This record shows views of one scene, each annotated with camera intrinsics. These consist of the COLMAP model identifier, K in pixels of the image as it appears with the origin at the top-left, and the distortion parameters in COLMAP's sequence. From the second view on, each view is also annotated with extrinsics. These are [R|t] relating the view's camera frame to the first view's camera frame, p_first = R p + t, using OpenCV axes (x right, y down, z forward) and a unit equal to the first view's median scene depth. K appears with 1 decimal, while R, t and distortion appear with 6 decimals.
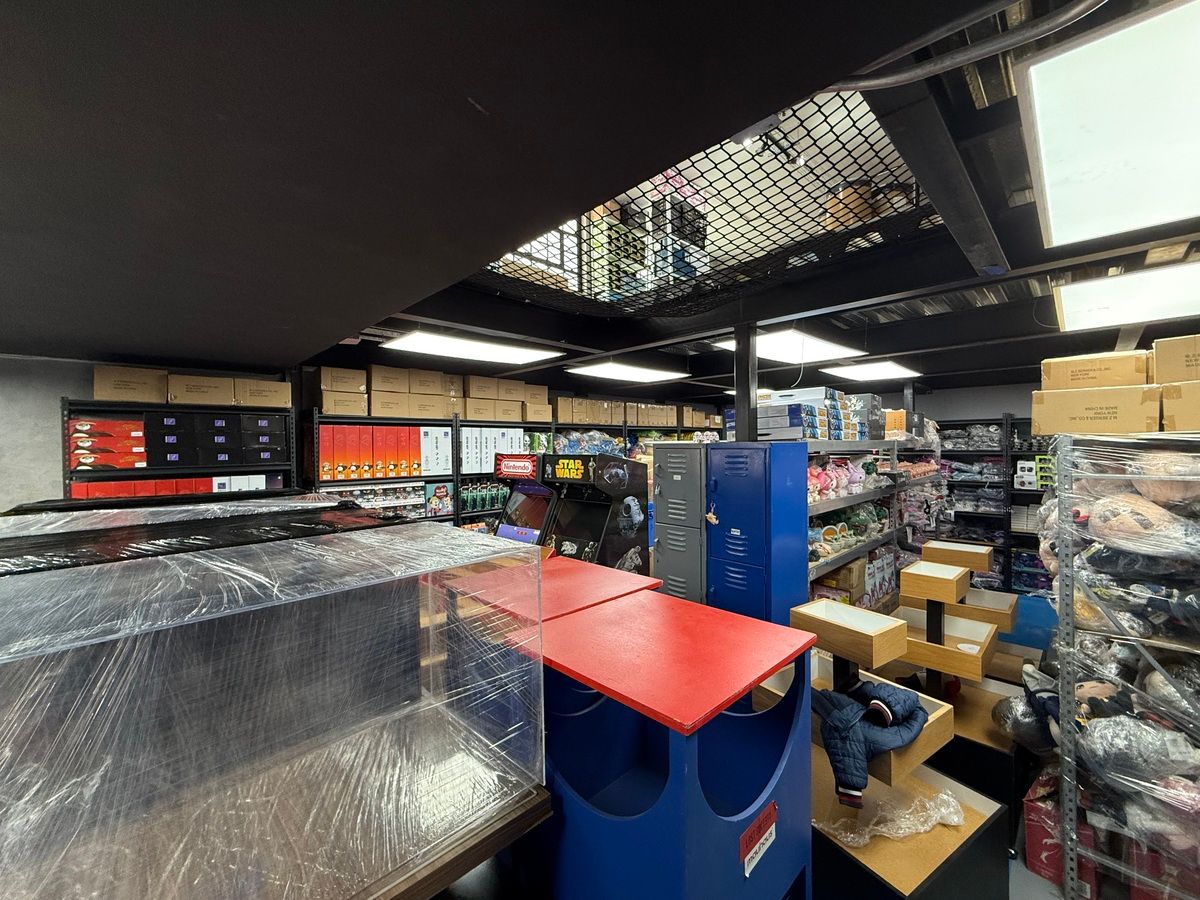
lens RADIAL K [[480.1, 0, 600.0], [0, 480.1, 450.0], [0, 0, 1]] dist [-0.000775, -0.000392]
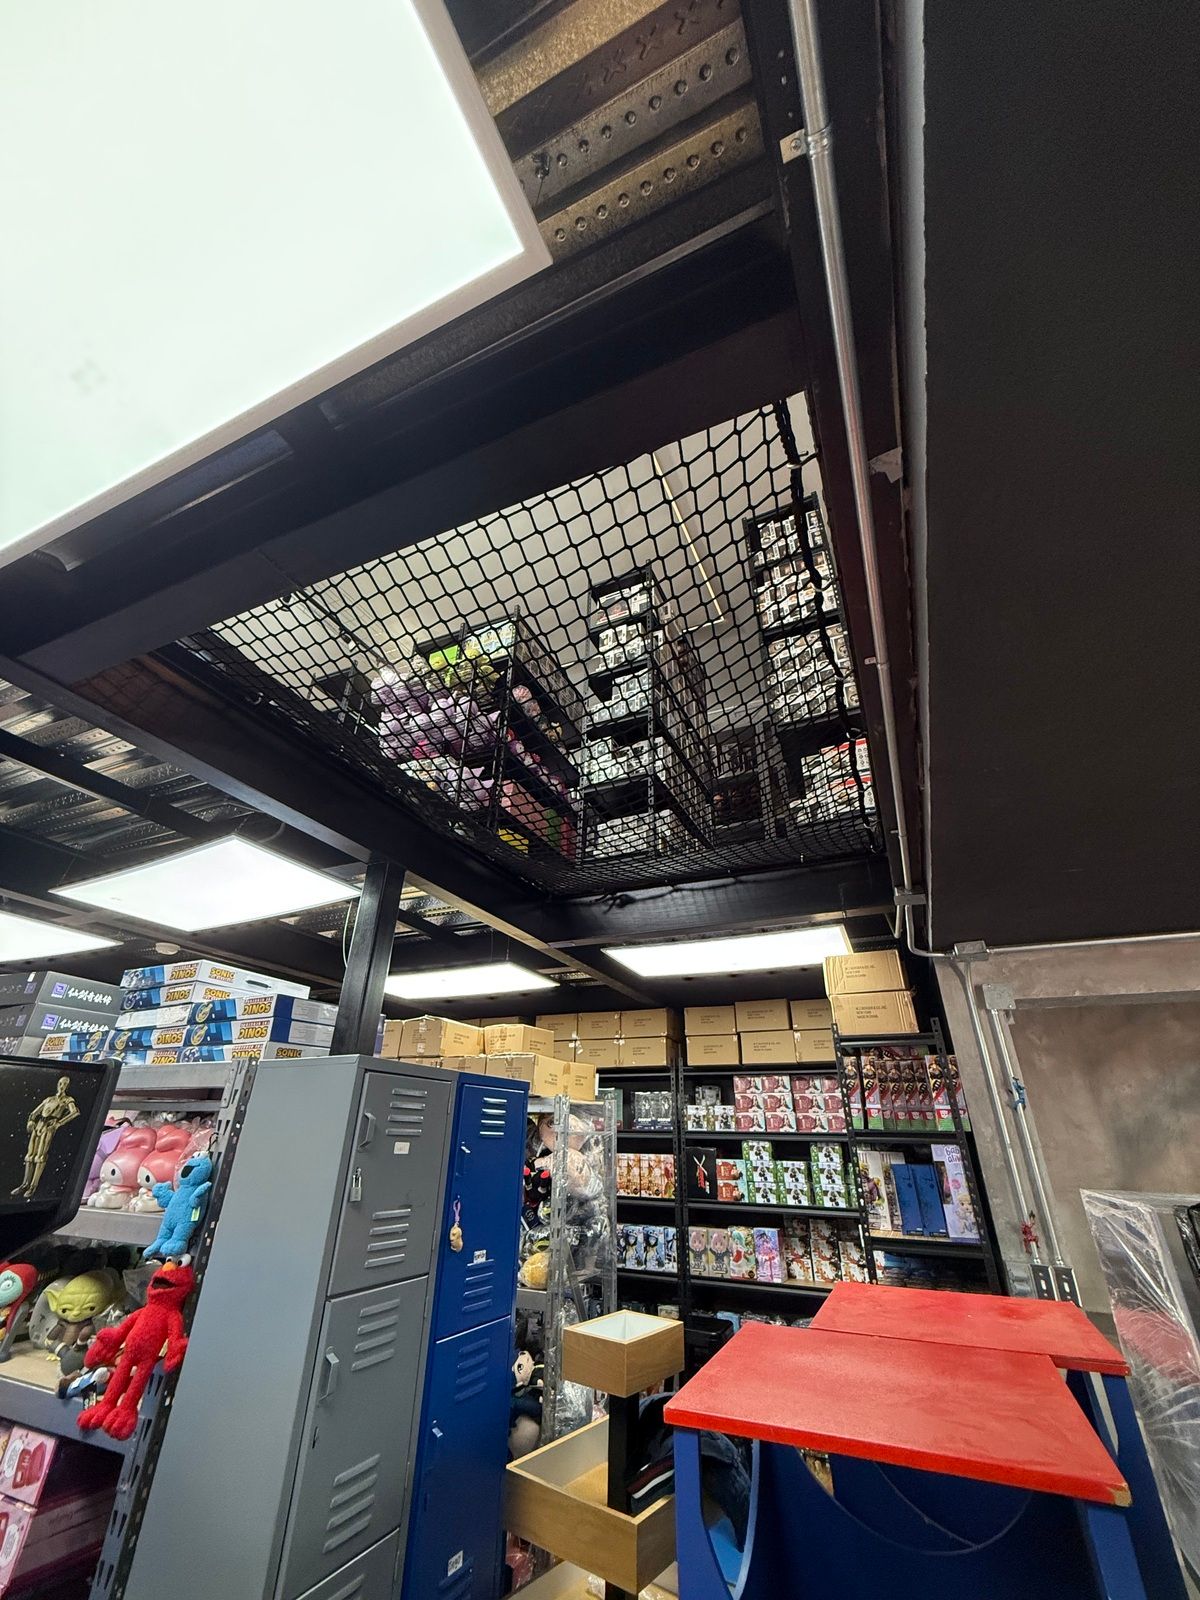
lens RADIAL K [[640.1, 0, 600.0], [0, 640.1, 800.0], [0, 0, 1]] dist [-0.000775, -0.000392]
pose [[-0.356945, 0.443813, 0.821962, -0.519590], [0.000042, 0.879934, -0.475096, 0.055379], [-0.934126, -0.169549, -0.314106, 1.068040]]
